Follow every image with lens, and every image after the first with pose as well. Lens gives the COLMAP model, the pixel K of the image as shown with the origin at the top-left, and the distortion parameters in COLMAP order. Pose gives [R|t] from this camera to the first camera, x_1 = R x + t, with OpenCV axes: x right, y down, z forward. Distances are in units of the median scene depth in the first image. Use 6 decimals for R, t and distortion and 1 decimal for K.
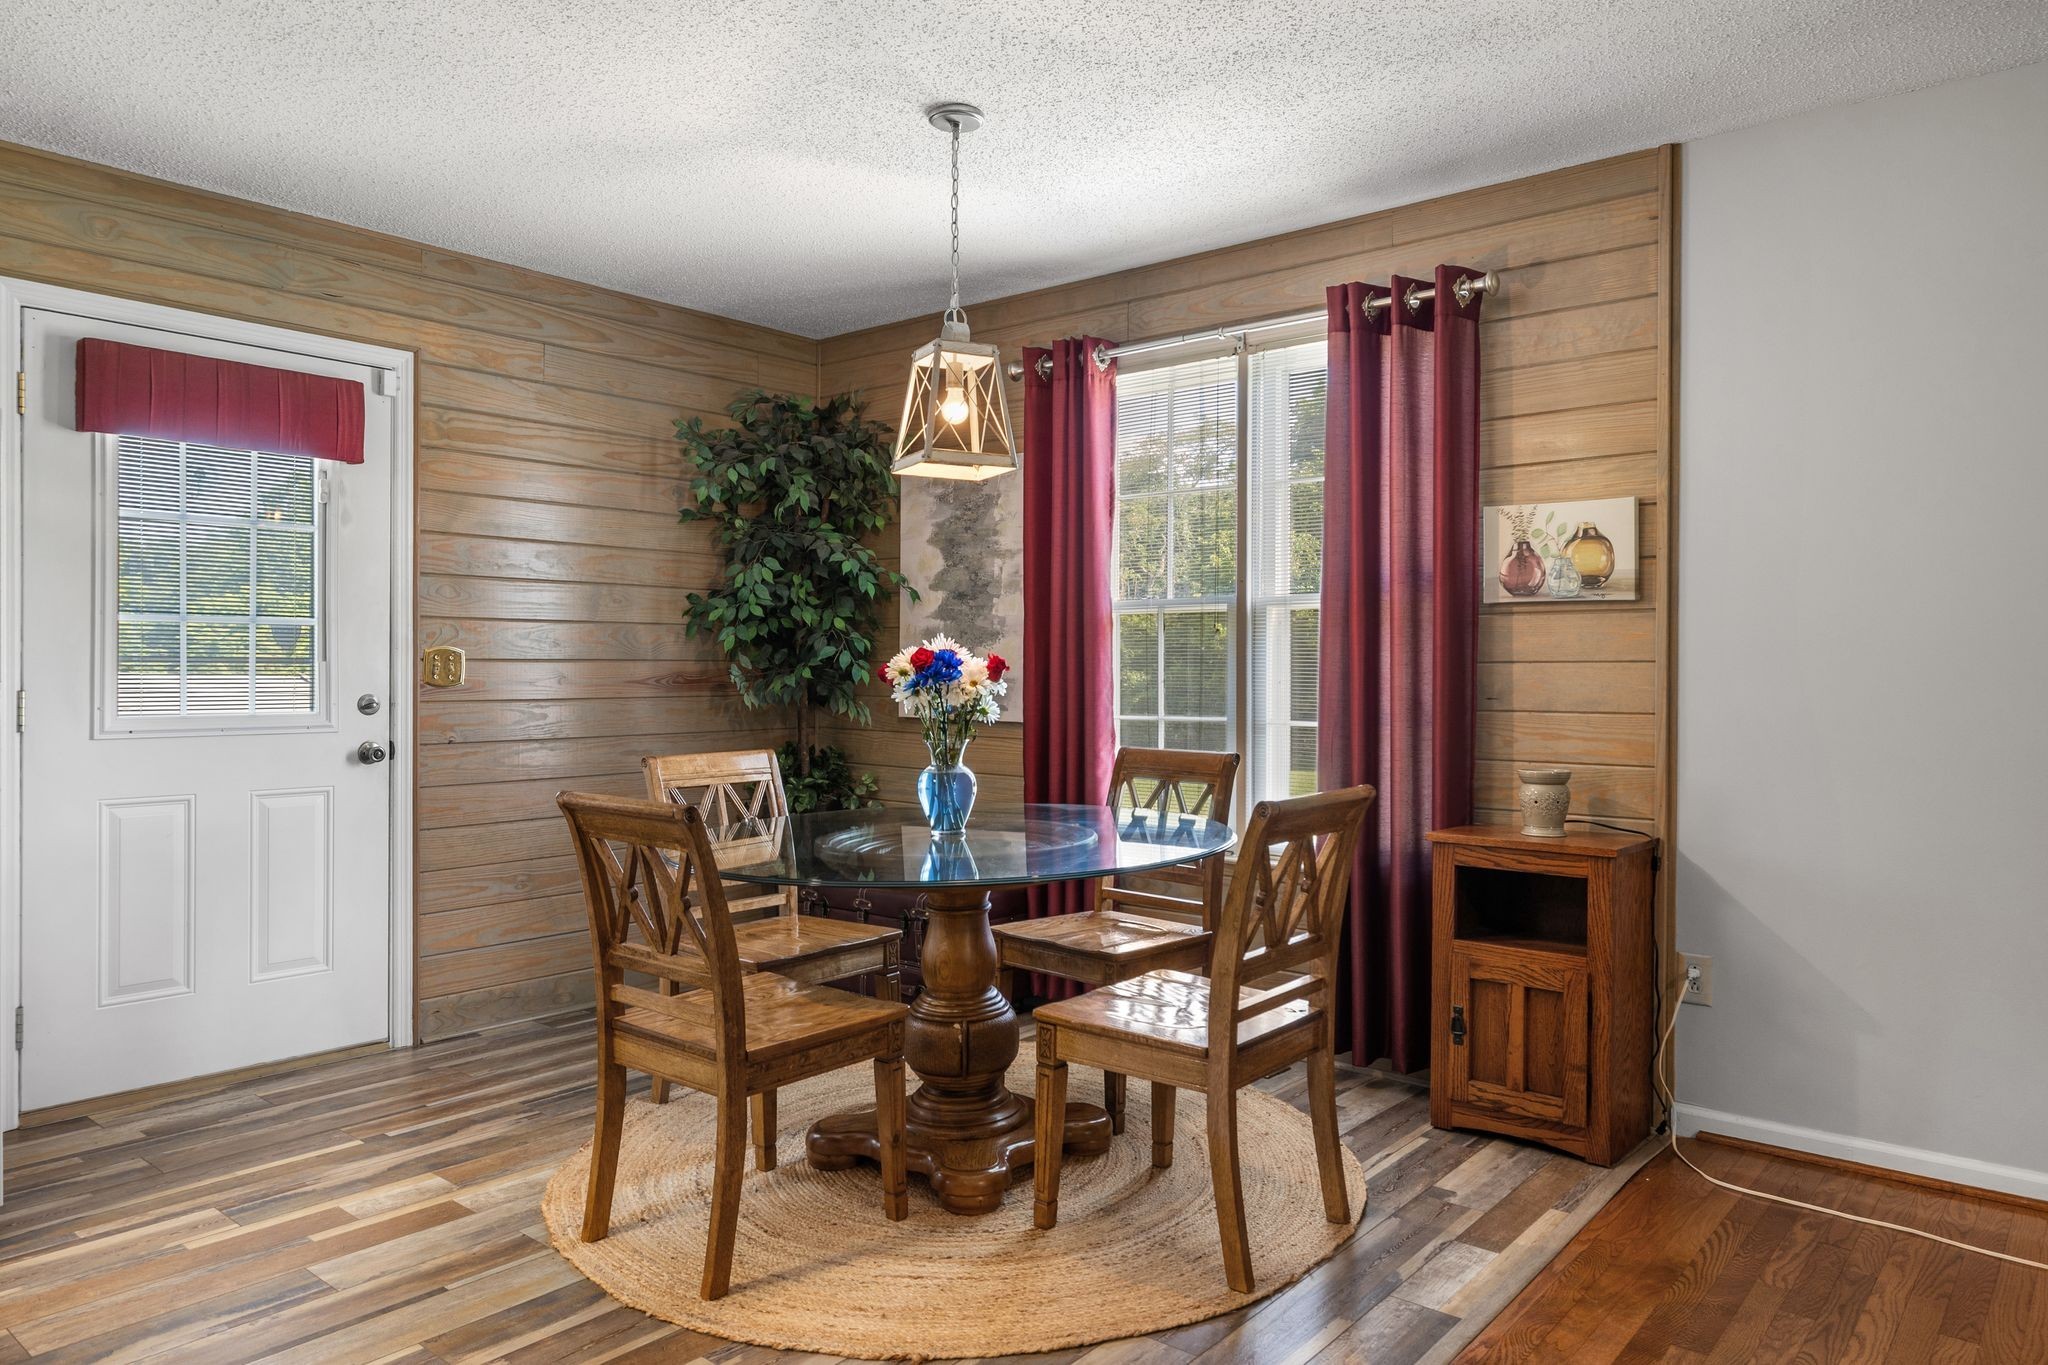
lens RADIAL K [[1342.0, 0, 1043.9], [0, 1342.0, 679.3], [0, 0, 1]] dist [-0.000158, -0.000741]
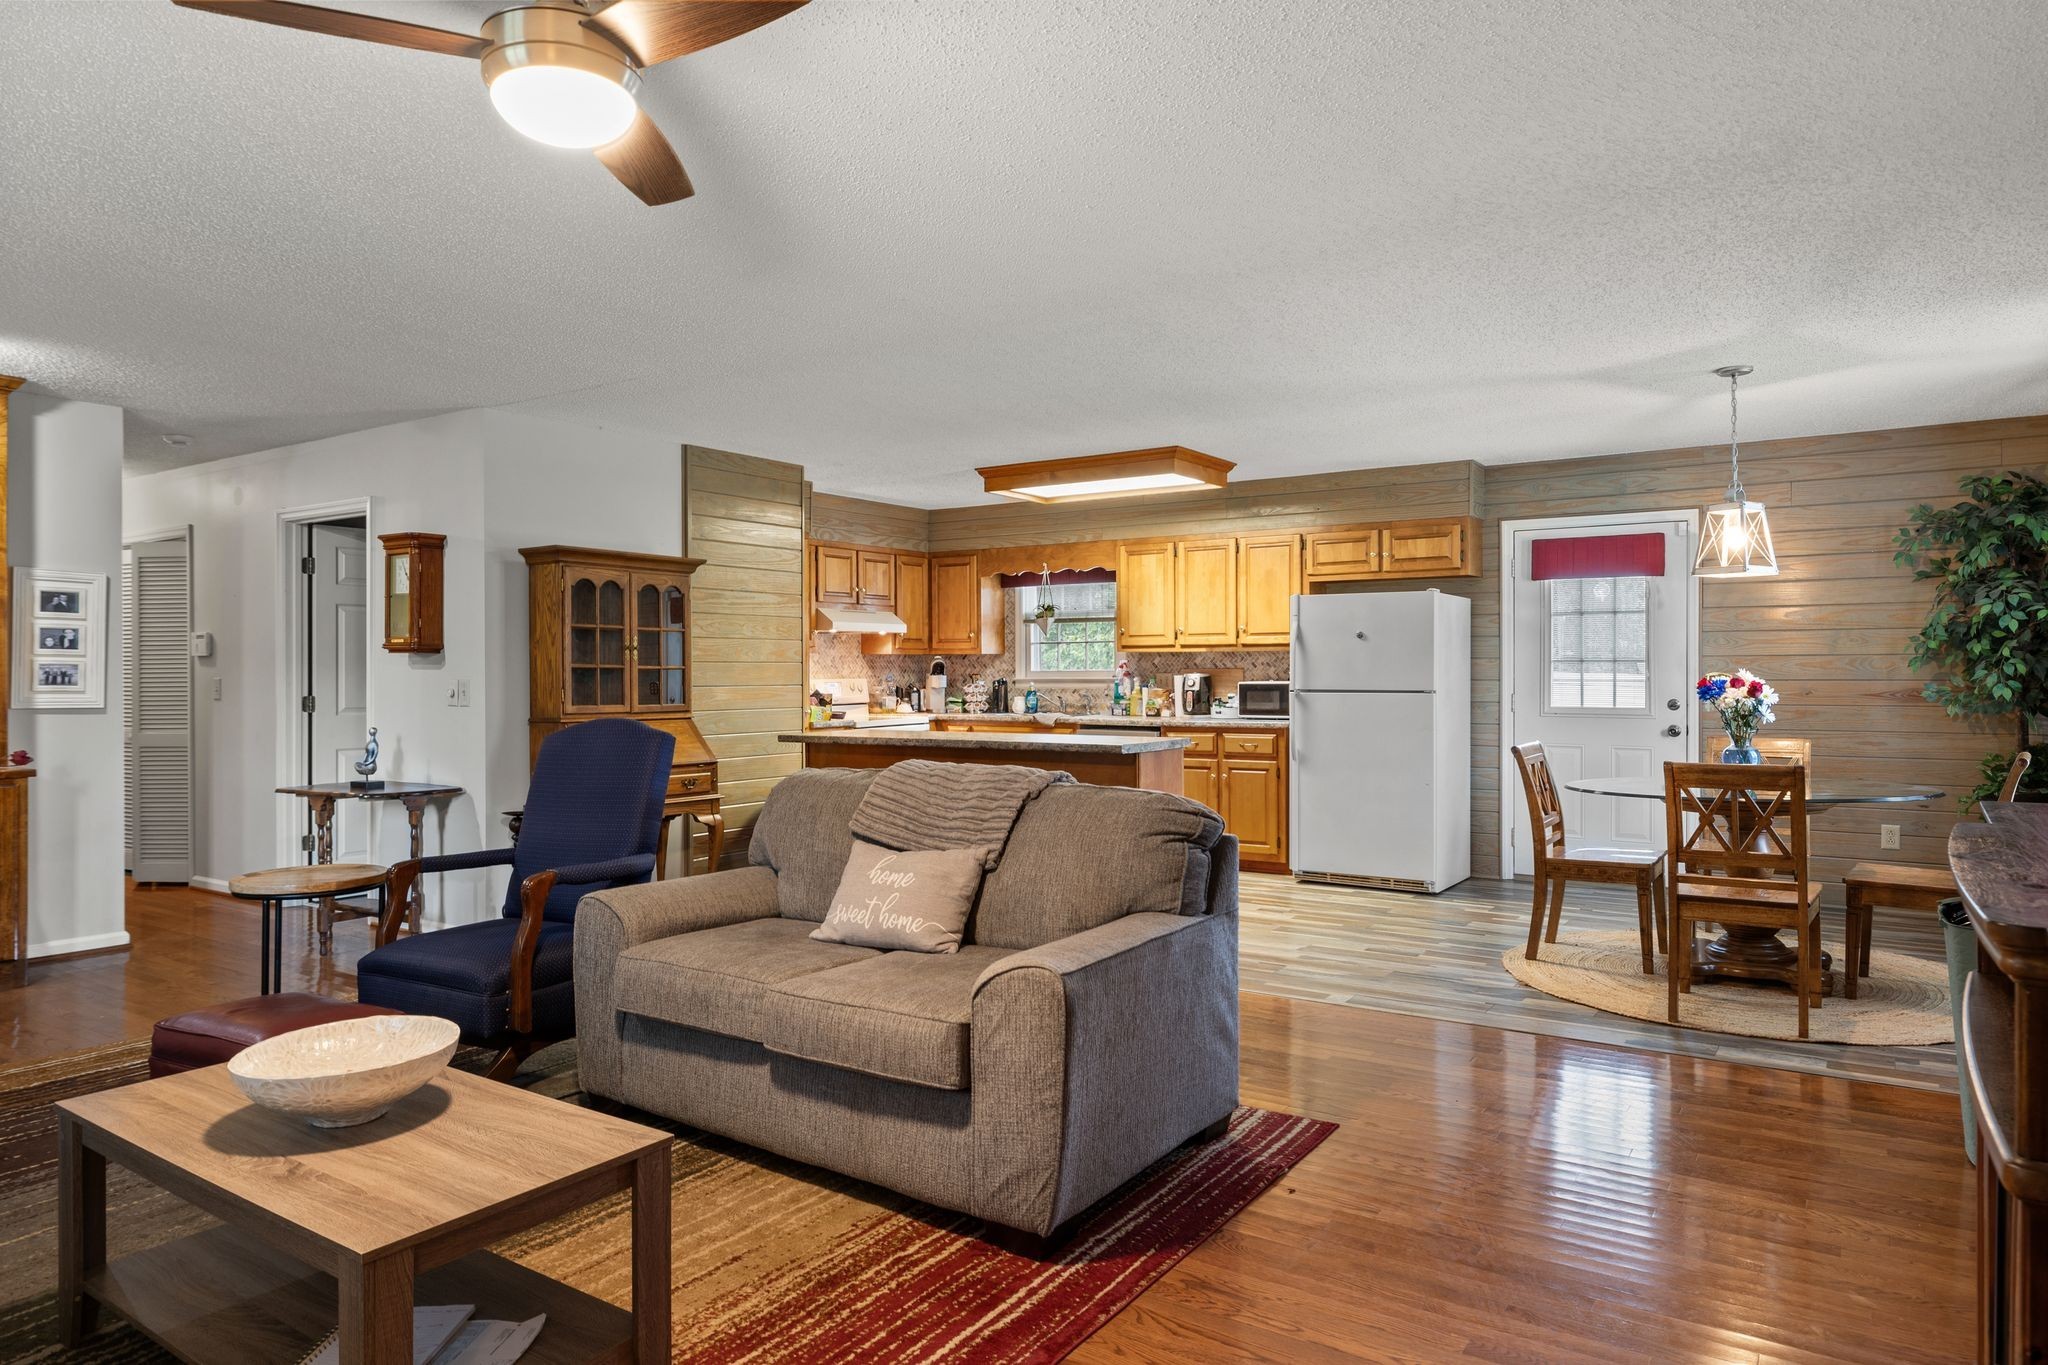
lens RADIAL K [[1249.7, 0, 1035.7], [0, 1249.7, 679.1], [0, 0, 1]] dist [-0.000843, -0.001165]
pose [[0.094251, 0.002898, -0.995544, 1.105516], [-0.006056, 0.999979, 0.002338, -0.014804], [0.995530, 0.005809, 0.094266, -0.036184]]
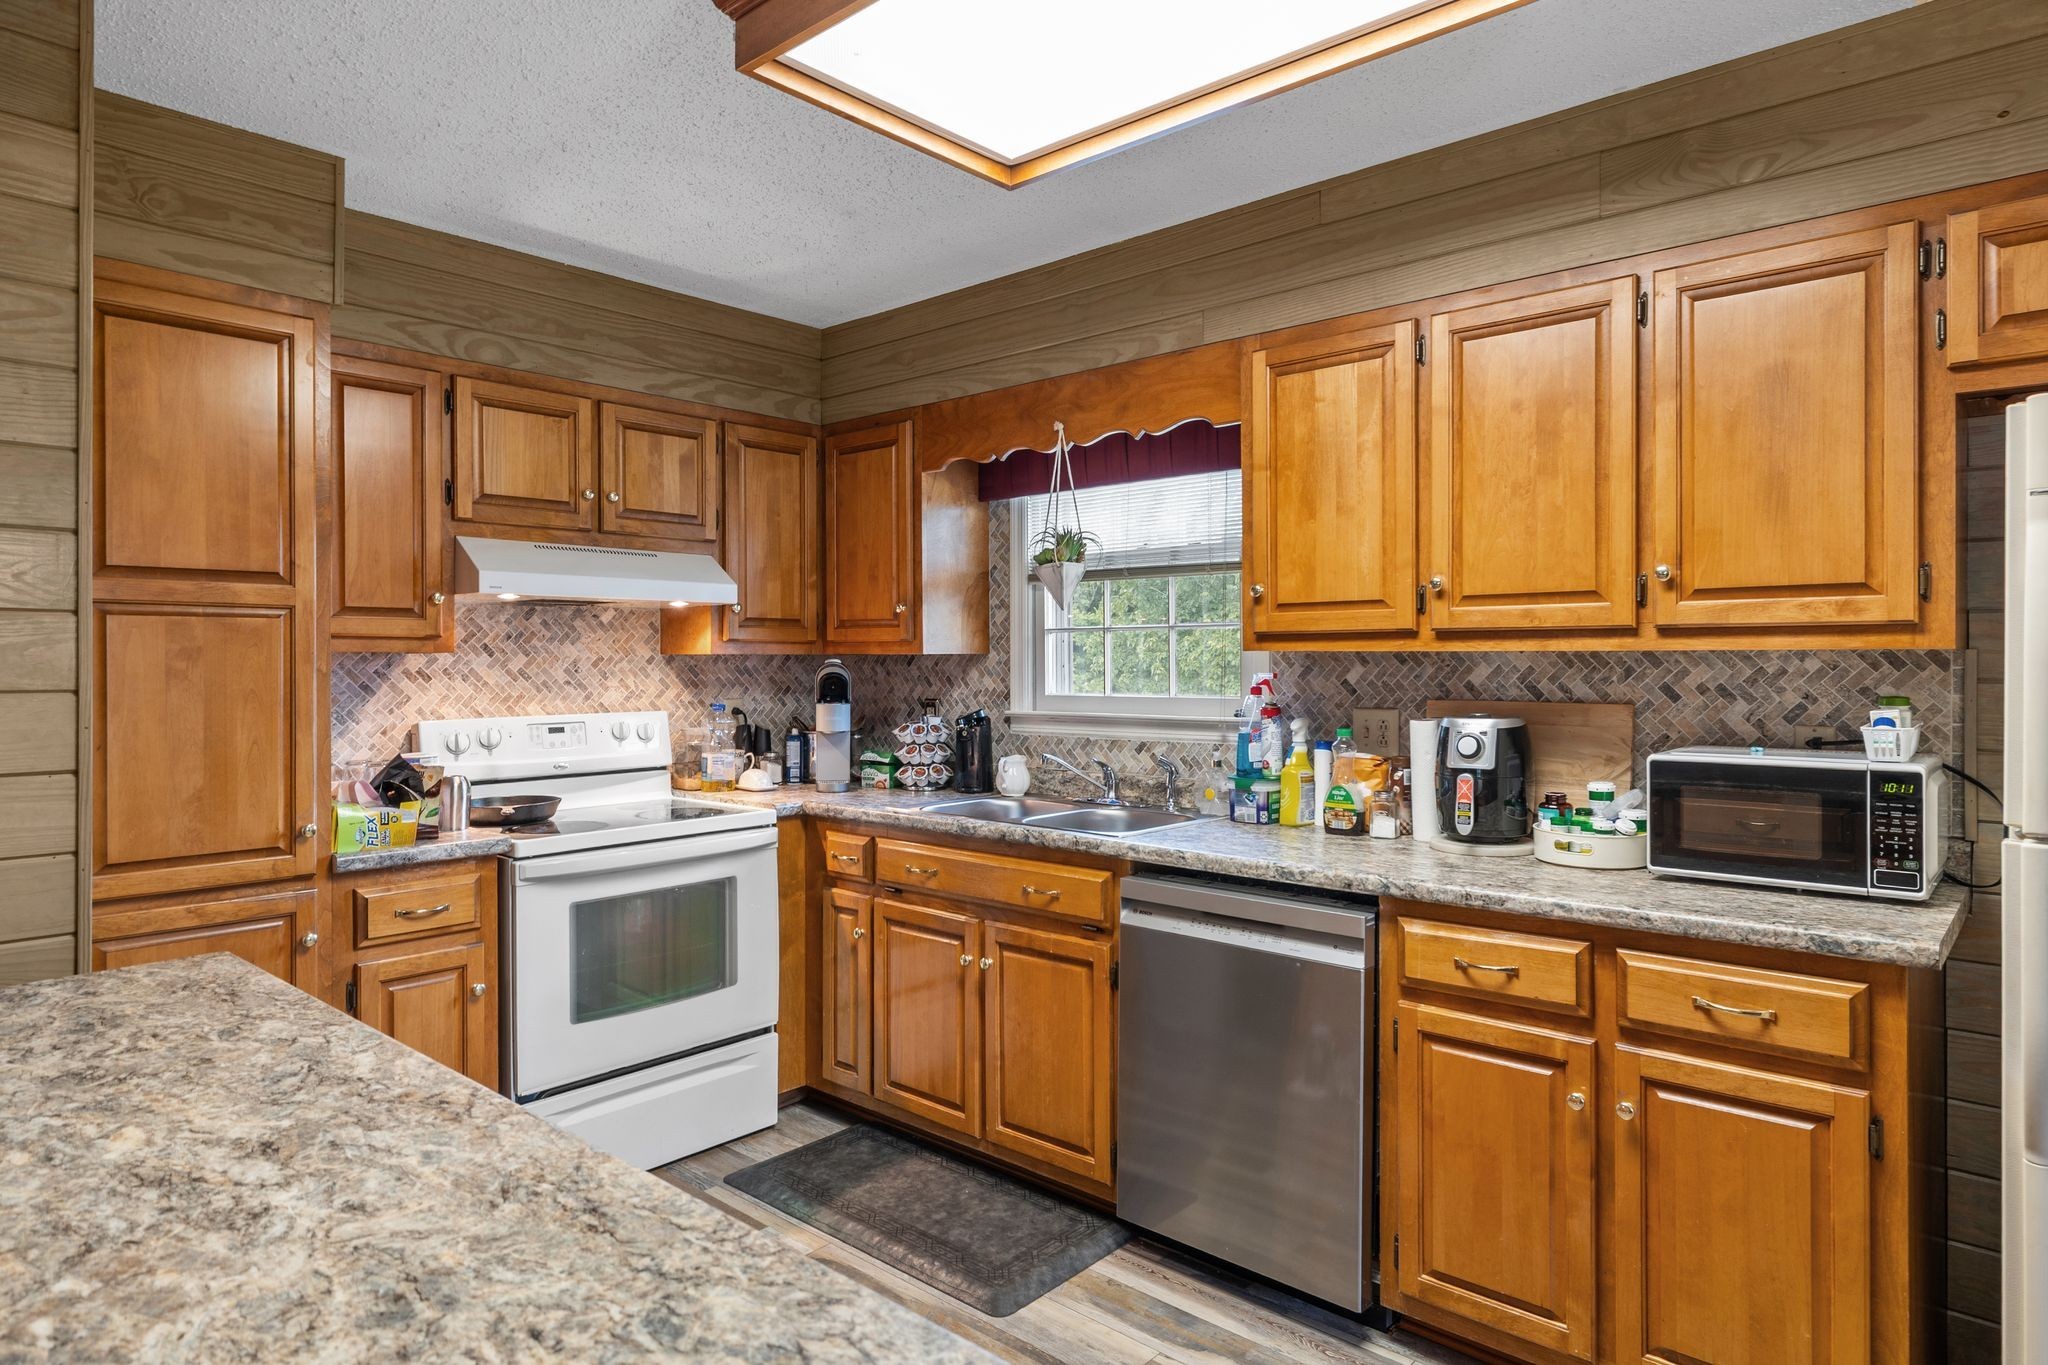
lens RADIAL K [[1180.8, 0, 1042.8], [0, 1180.8, 663.5], [0, 0, 1]] dist [-0.006404, -0.001104]
pose [[-0.035677, -0.003502, -0.999357, -0.252604], [-0.009572, 0.999949, -0.003162, -0.045497], [0.999318, 0.009453, -0.035709, 0.201575]]
